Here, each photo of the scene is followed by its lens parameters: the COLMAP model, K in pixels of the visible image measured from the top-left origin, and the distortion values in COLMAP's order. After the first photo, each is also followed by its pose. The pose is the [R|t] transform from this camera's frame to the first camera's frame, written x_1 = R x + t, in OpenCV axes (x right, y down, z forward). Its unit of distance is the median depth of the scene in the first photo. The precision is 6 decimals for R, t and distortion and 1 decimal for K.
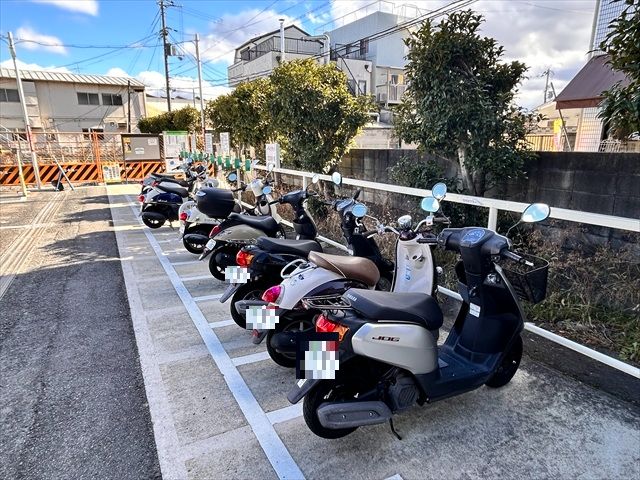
lens RADIAL K [[391.3, 0, 321.1], [0, 391.3, 239.6], [0, 0, 1]] dist [0.009322, -0.000759]
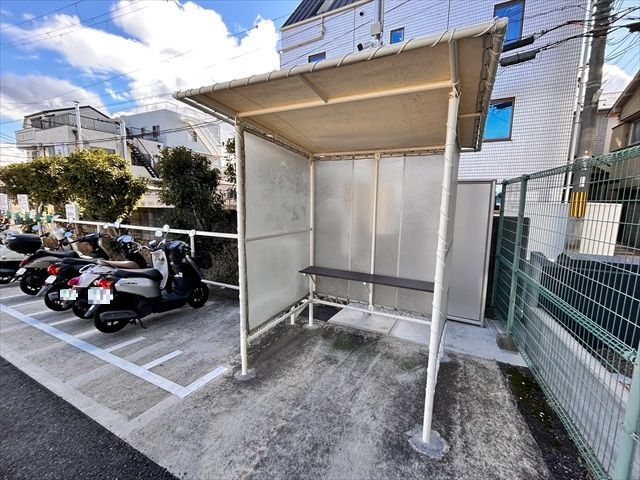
lens RADIAL K [[287.1, 0, 317.1], [0, 287.1, 239.5], [0, 0, 1]] dist [-0.000109, 0.001233]
pose [[0.836648, -0.060469, 0.544393, 0.059419], [0.118058, 0.990435, -0.071424, 0.081297], [-0.534867, 0.124027, 0.835784, -0.426657]]
